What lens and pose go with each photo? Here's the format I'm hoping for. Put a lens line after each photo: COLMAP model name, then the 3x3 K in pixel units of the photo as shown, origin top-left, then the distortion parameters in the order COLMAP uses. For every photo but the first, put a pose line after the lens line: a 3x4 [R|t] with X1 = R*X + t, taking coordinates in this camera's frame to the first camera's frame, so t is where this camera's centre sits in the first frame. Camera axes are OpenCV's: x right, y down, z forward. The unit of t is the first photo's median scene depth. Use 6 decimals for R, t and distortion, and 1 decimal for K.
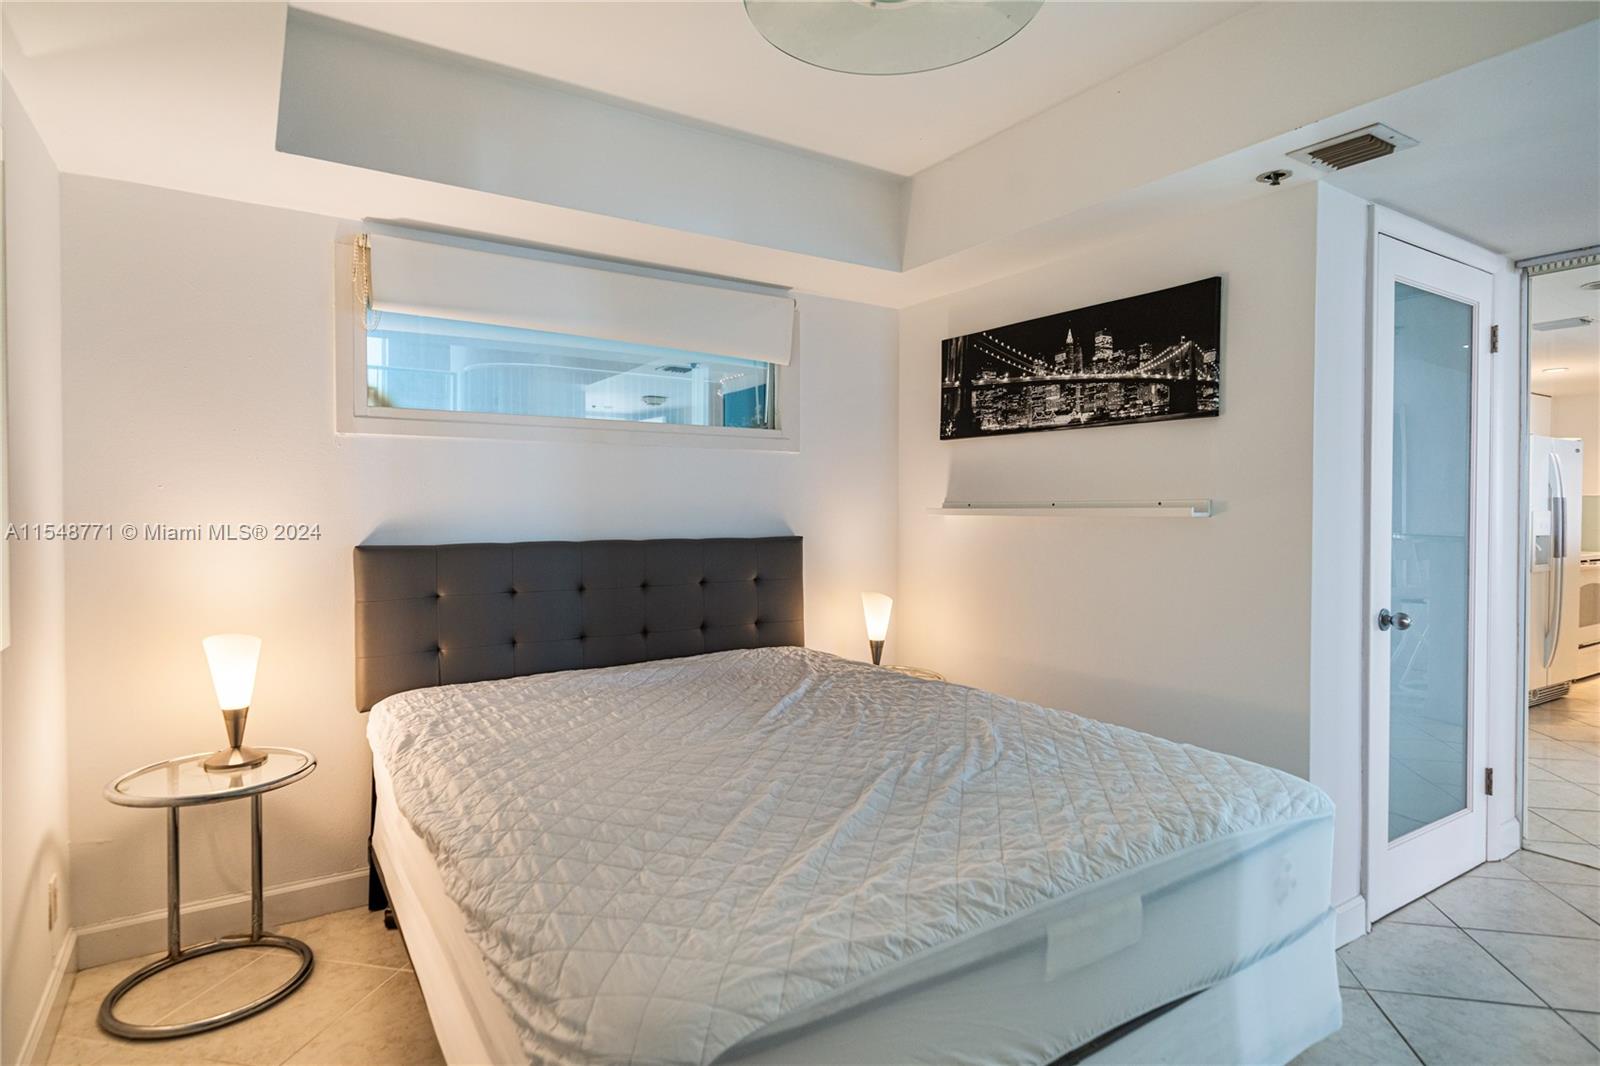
lens RADIAL K [[838.7, 0, 737.3], [0, 838.7, 504.1], [0, 0, 1]] dist [-0.005531, 0.000172]
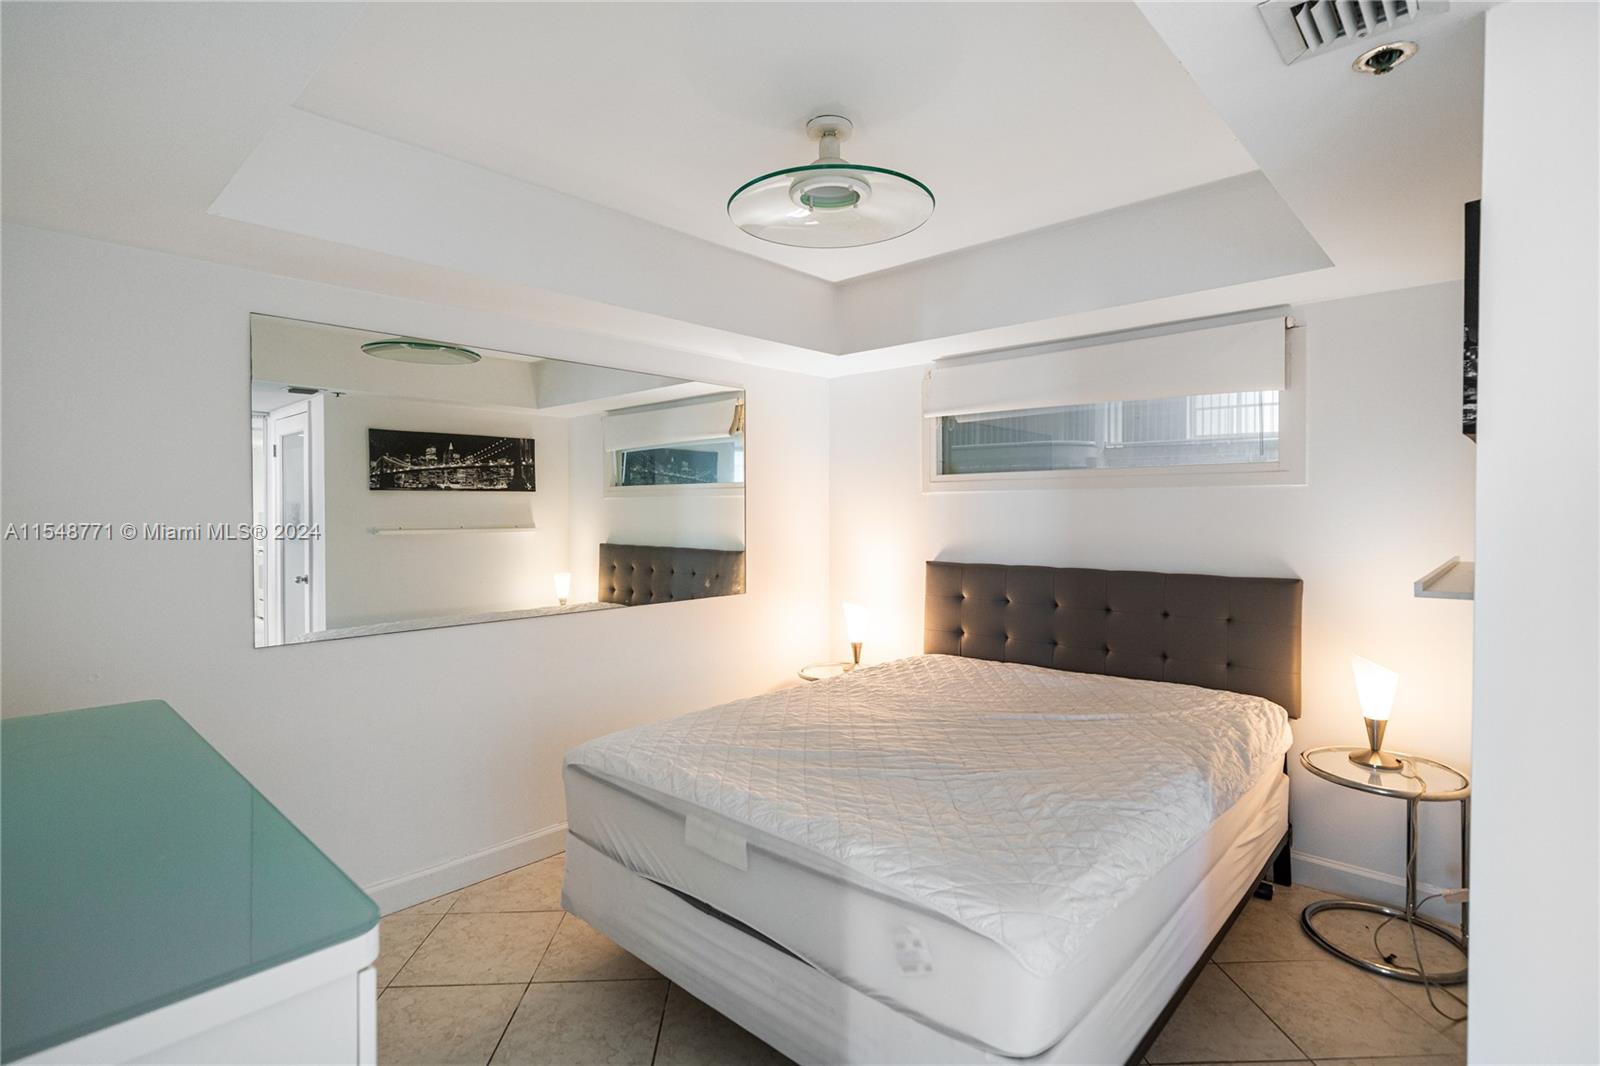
lens RADIAL K [[760.6, 0, 794.6], [0, 760.6, 522.5], [0, 0, 1]] dist [-0.002739, 0.000829]
pose [[0.270985, 0.007824, -0.962552, 1.138130], [-0.002780, 0.999969, 0.007345, -0.038773], [0.962579, 0.000686, 0.270999, 0.500953]]
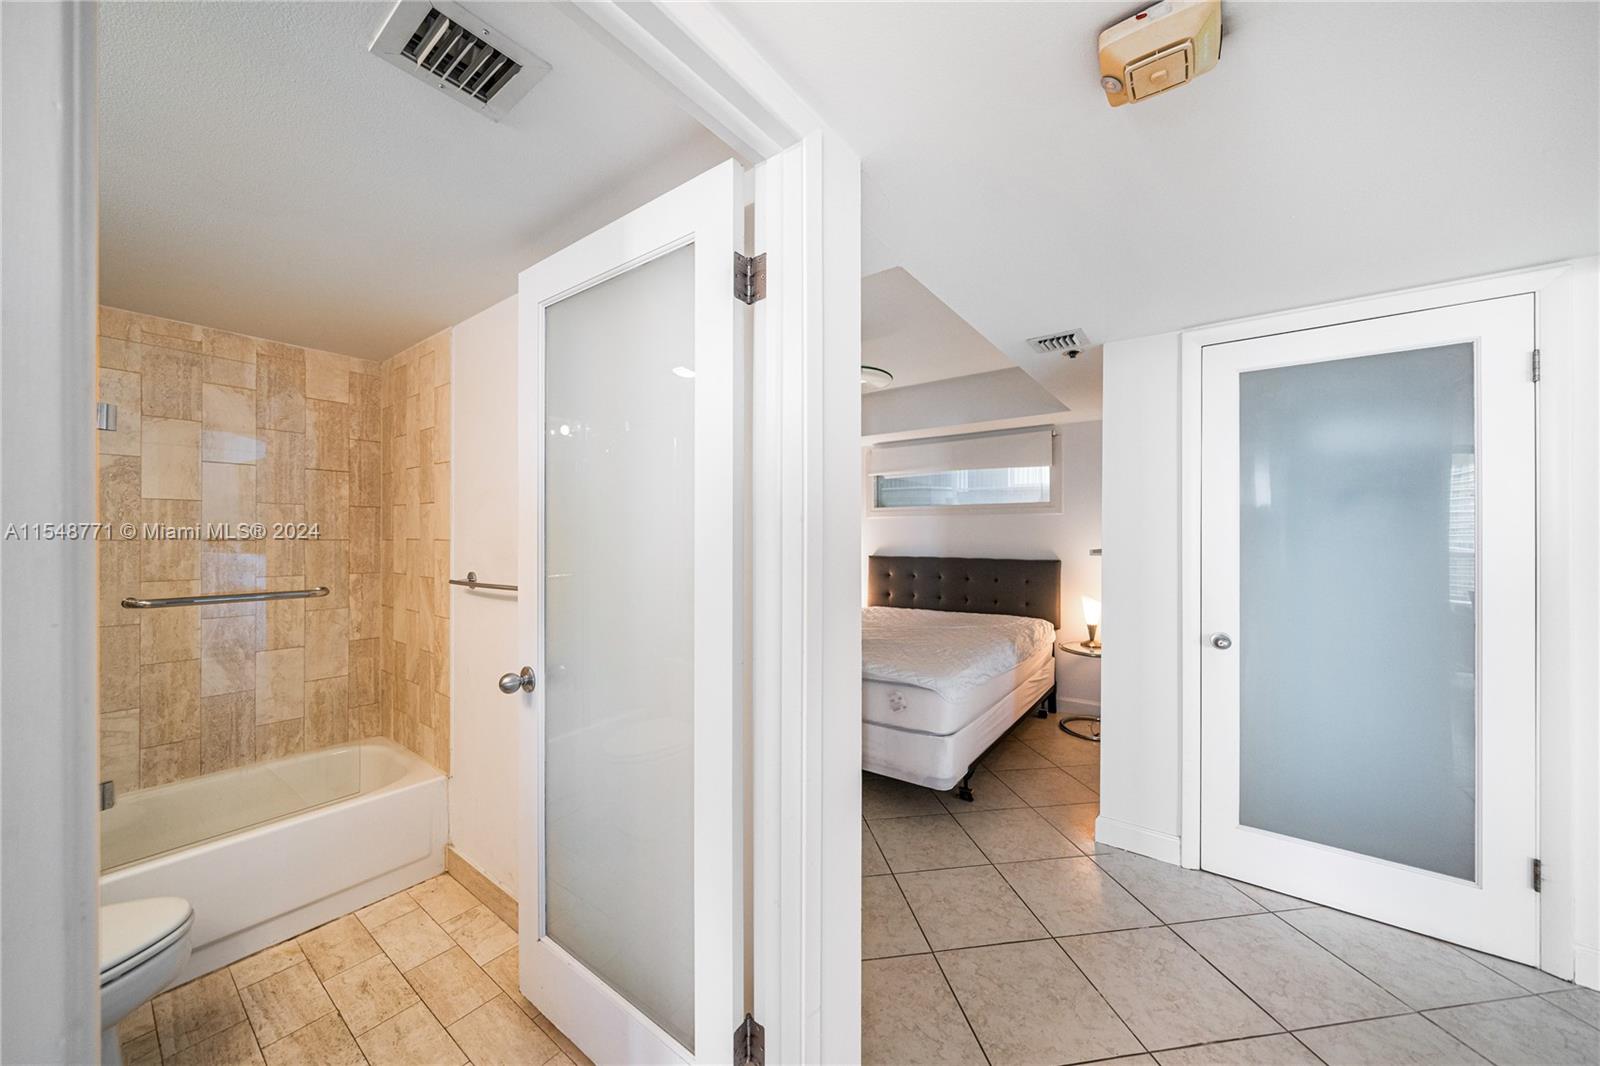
lens RADIAL K [[560.7, 0, 789.8], [0, 560.7, 535.0], [0, 0, 1]] dist [-0.006377, 0.000417]
pose [[0.368813, -0.006590, -0.929480, 1.563877], [-0.003623, 0.999957, -0.008527, -0.003133], [0.929496, 0.006512, 0.368774, 0.116934]]
